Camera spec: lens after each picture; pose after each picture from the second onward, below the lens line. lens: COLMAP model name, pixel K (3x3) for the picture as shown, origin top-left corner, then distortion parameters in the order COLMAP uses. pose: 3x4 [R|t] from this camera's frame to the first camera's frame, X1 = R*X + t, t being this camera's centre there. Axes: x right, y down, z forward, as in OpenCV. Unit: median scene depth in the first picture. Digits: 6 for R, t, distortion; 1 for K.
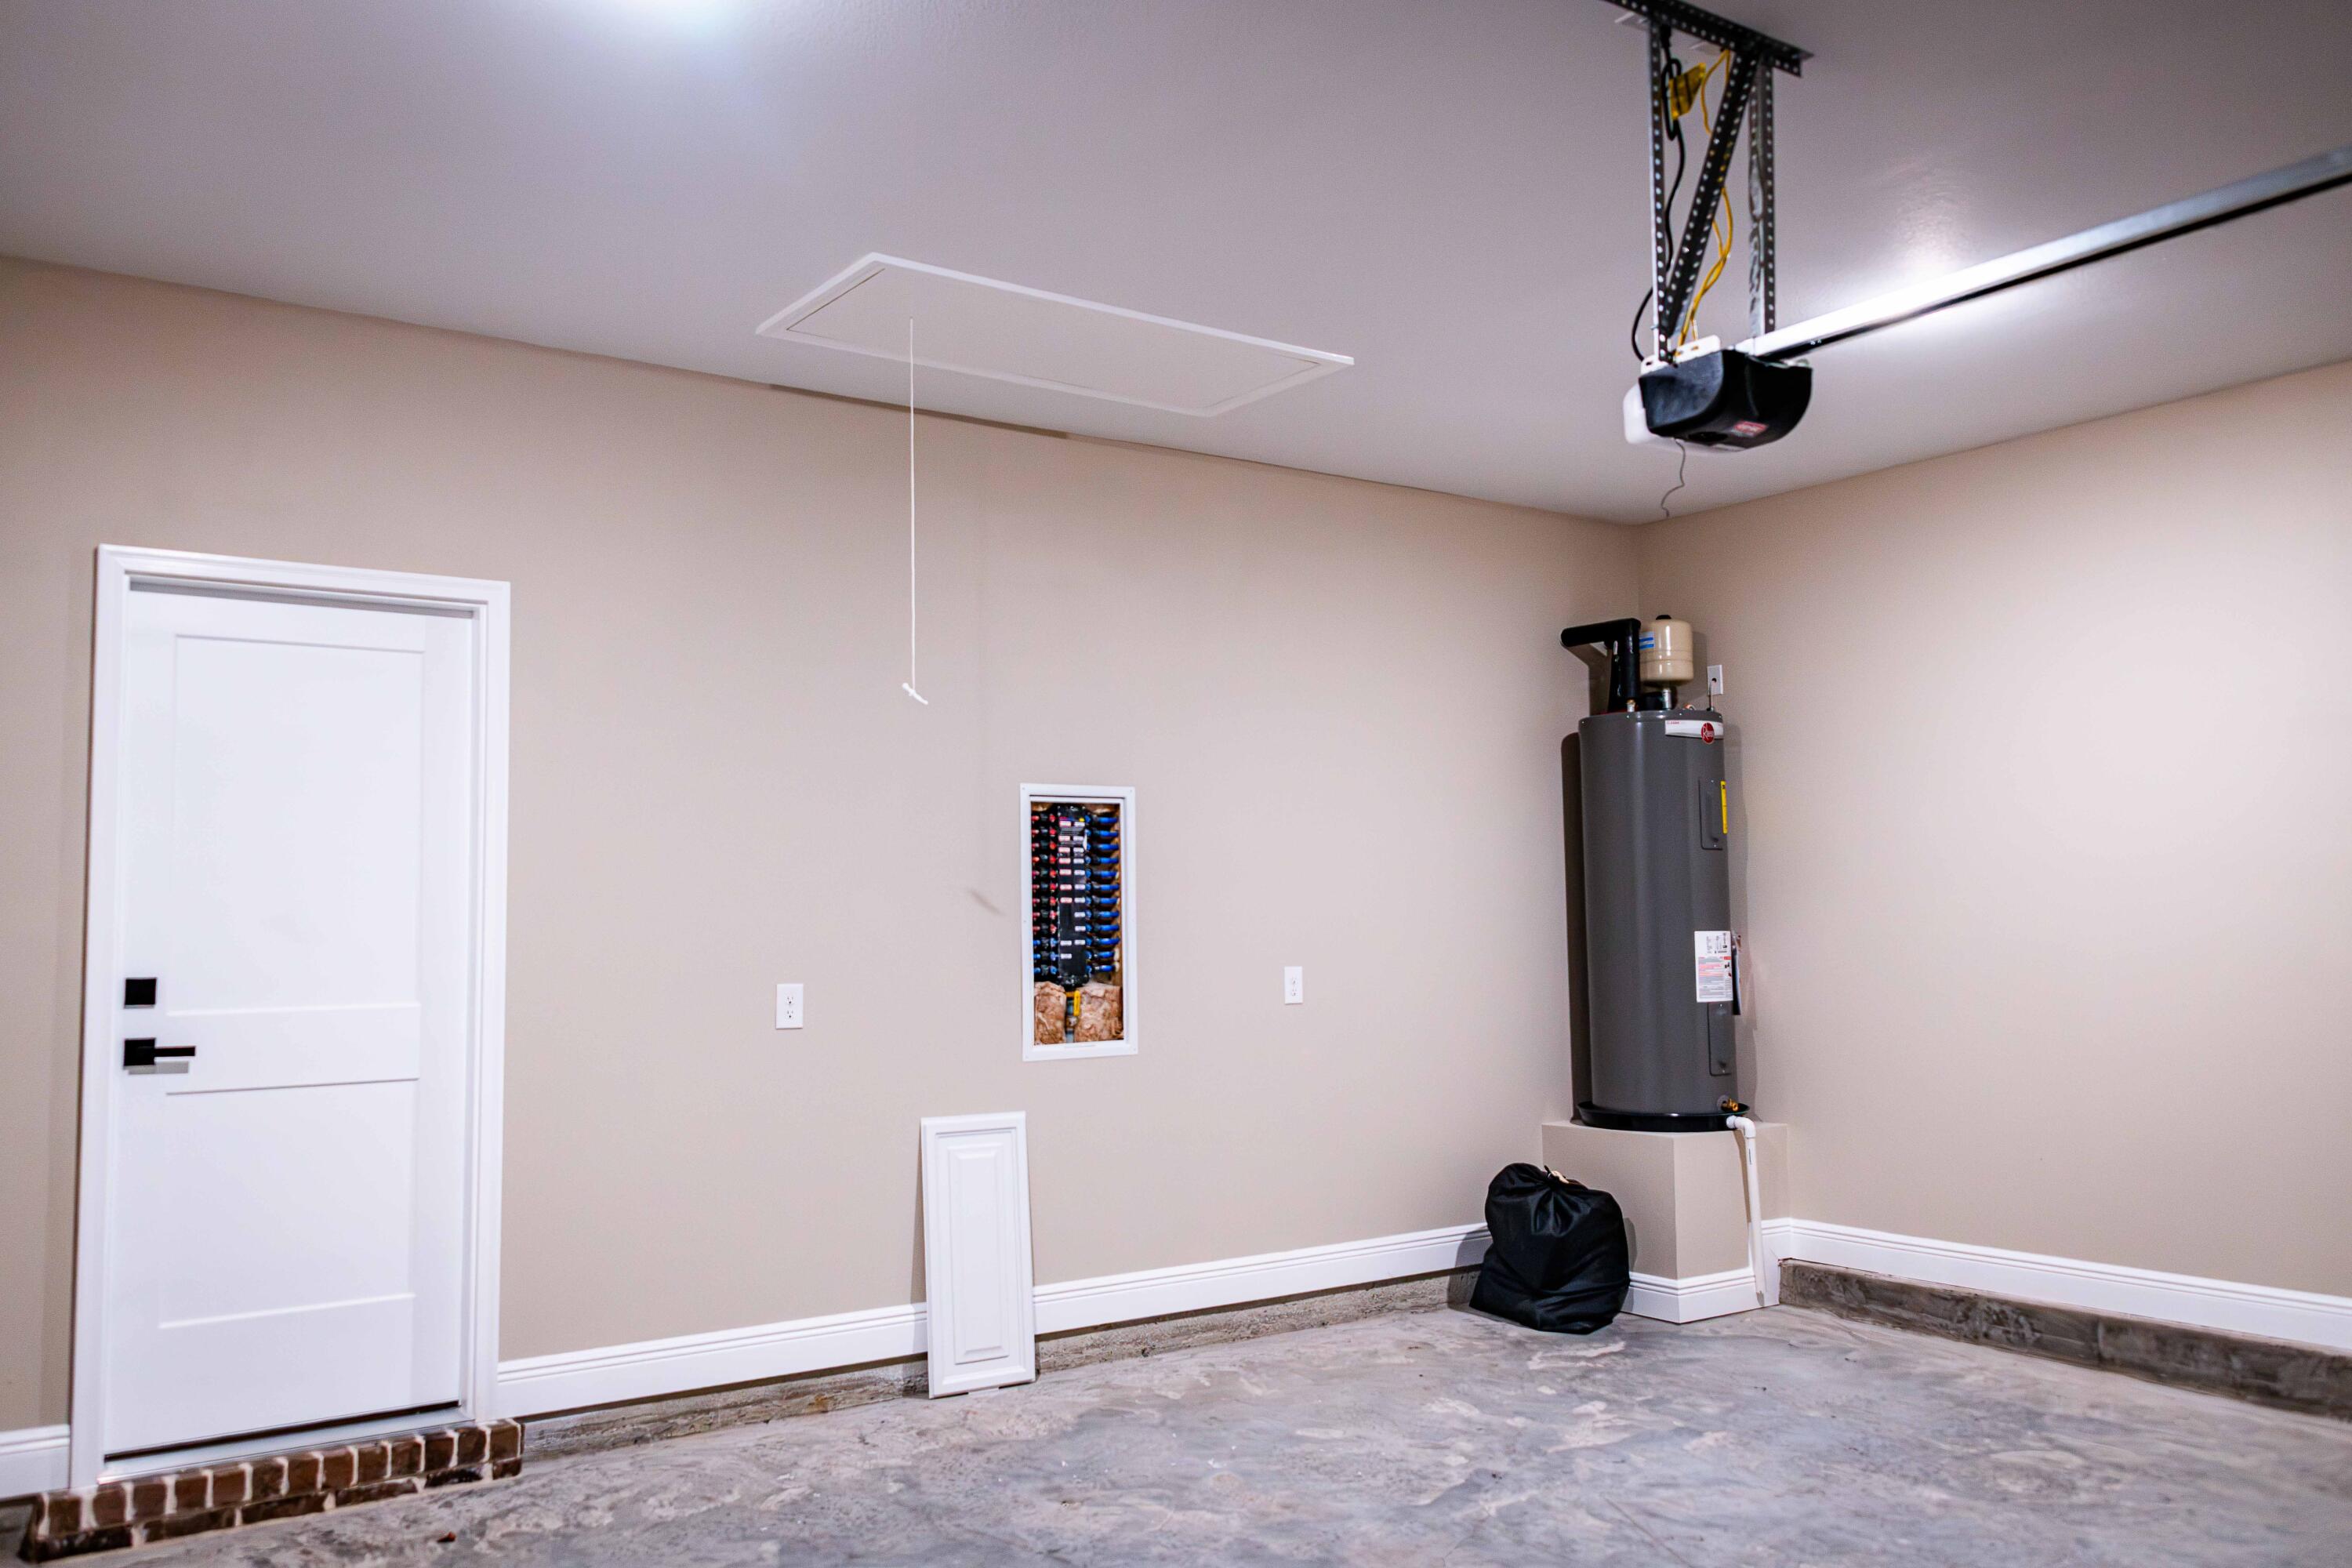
lens RADIAL K [[1878.0, 0, 1176.0], [0, 1878.0, 784.0], [0, 0, 1]] dist [-0.008320, -0.009727]
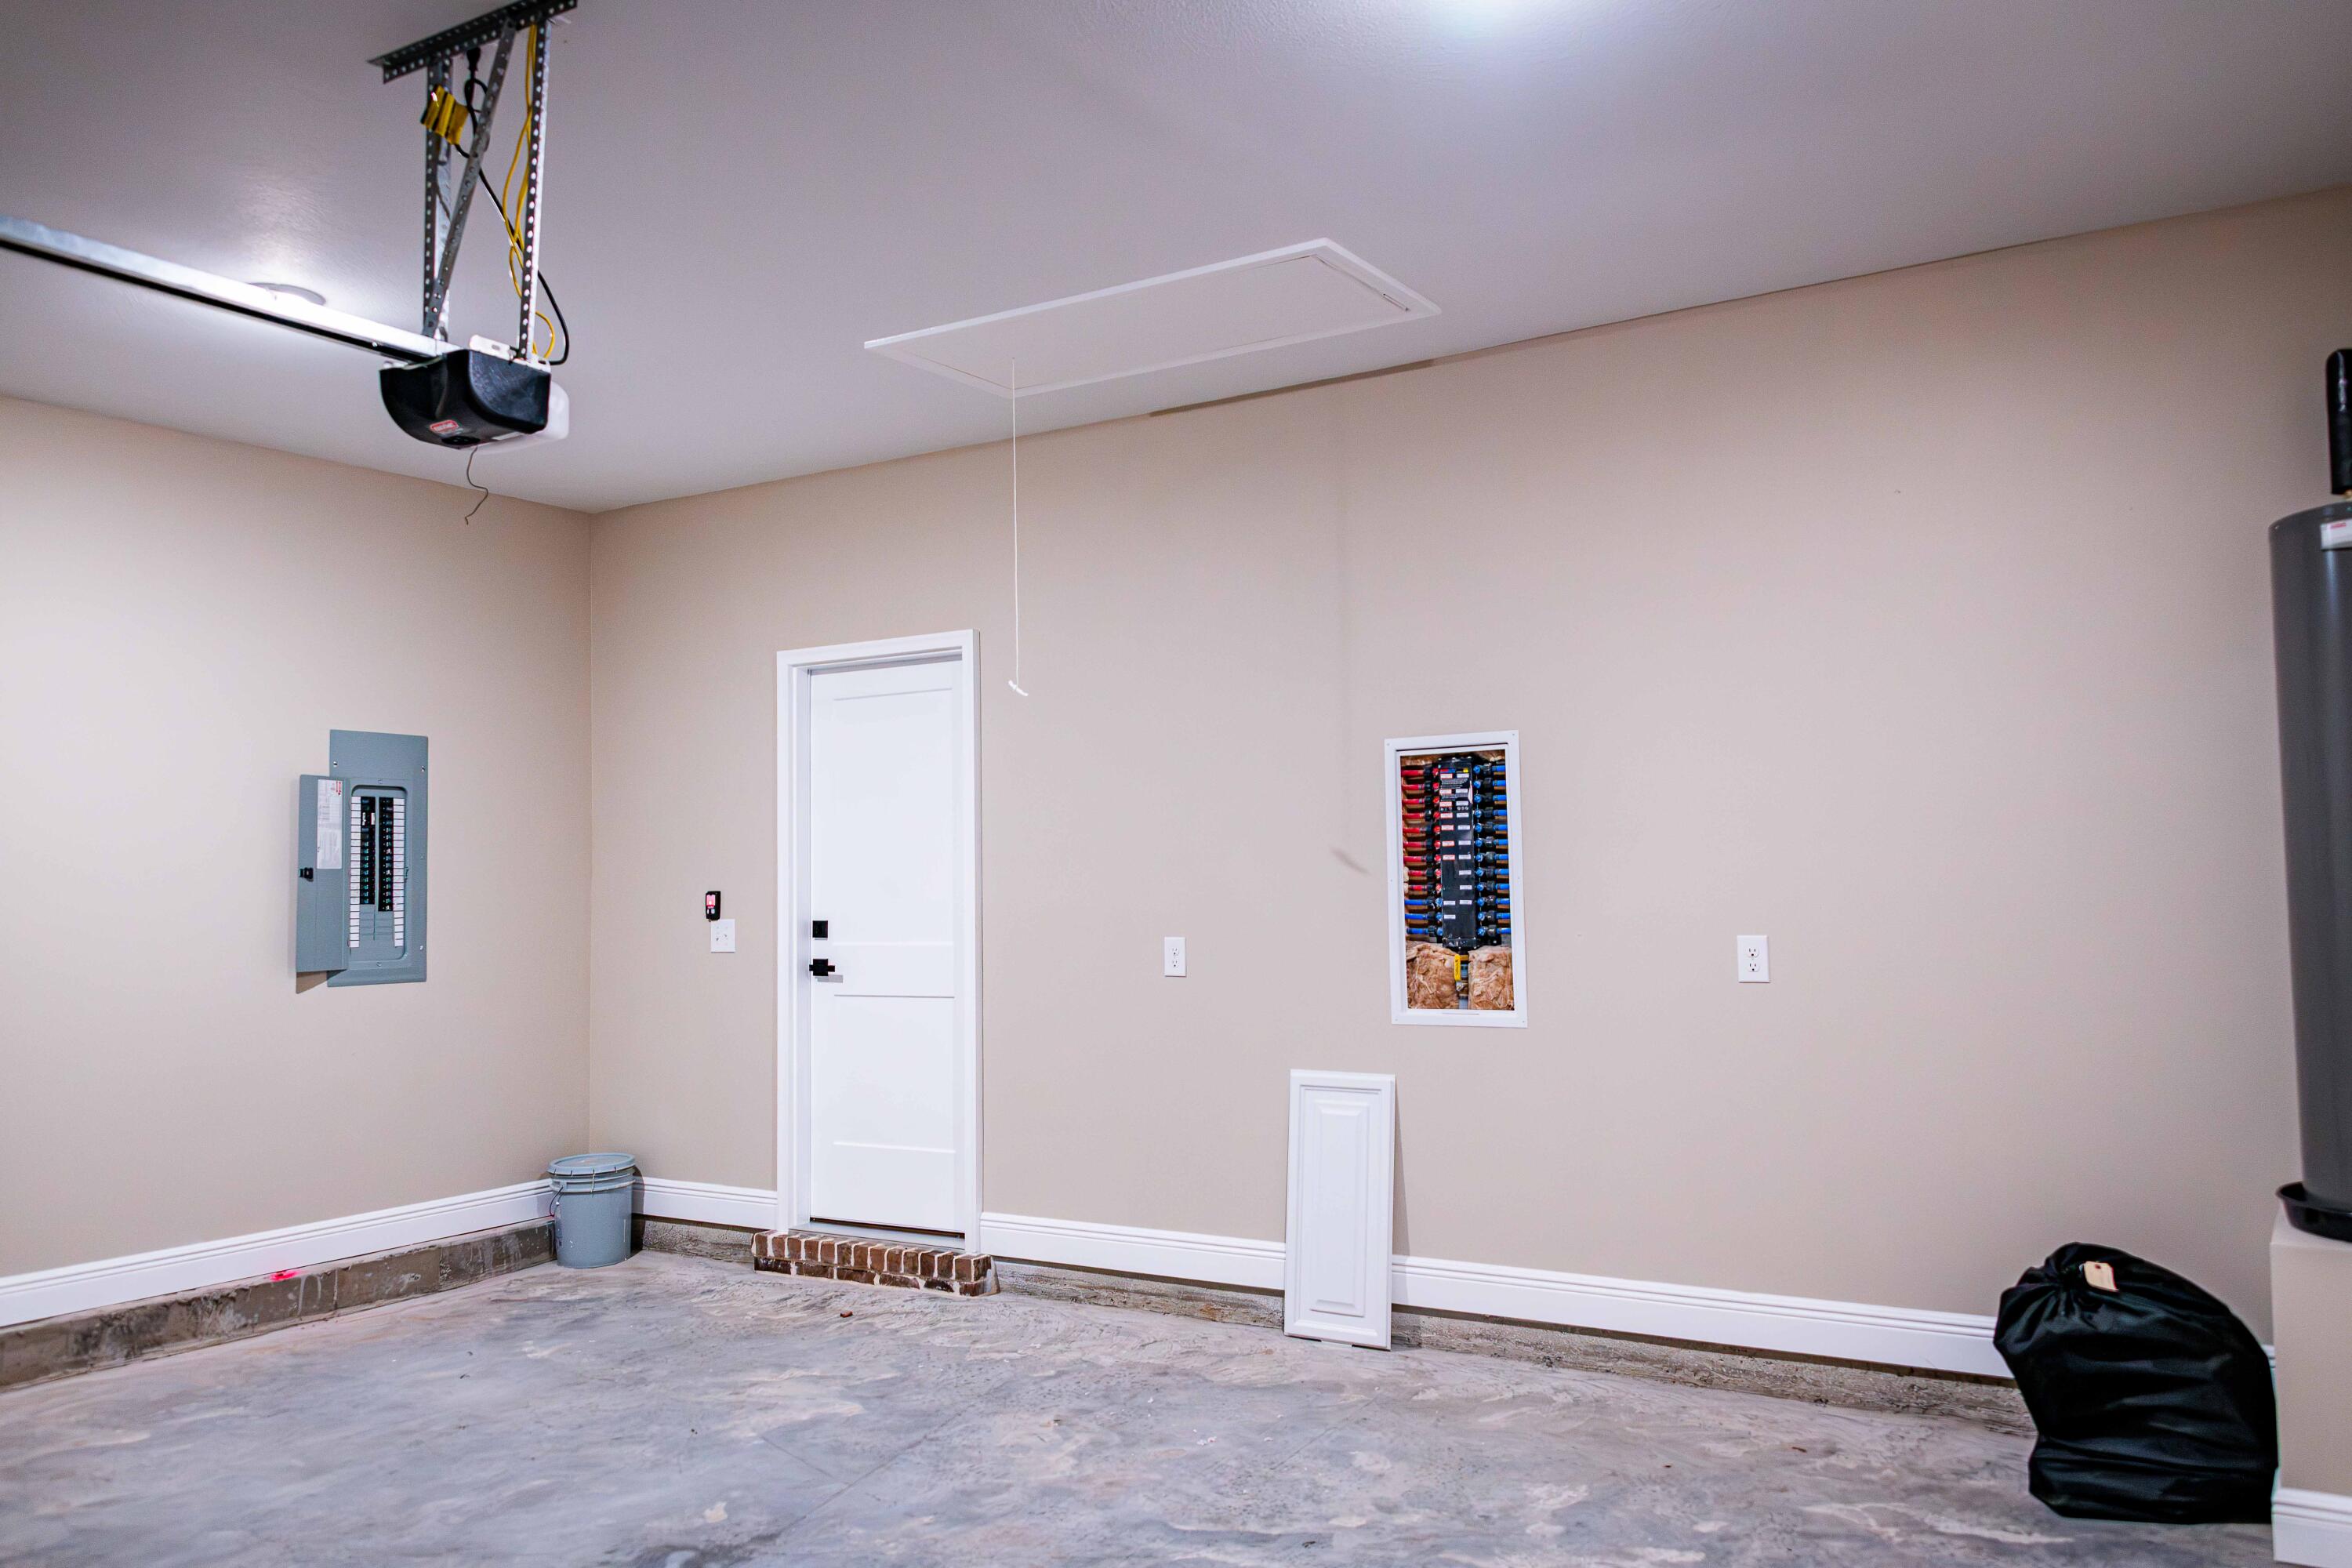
lens RADIAL K [[1824.0, 0, 1176.0], [0, 1824.0, 784.0], [0, 0, 1]] dist [0.005304, -0.004548]
pose [[0.369922, -0.045216, -0.927962, 0.746229], [0.082257, 0.996486, -0.015764, 0.028524], [0.925414, -0.070500, 0.372341, 0.538587]]
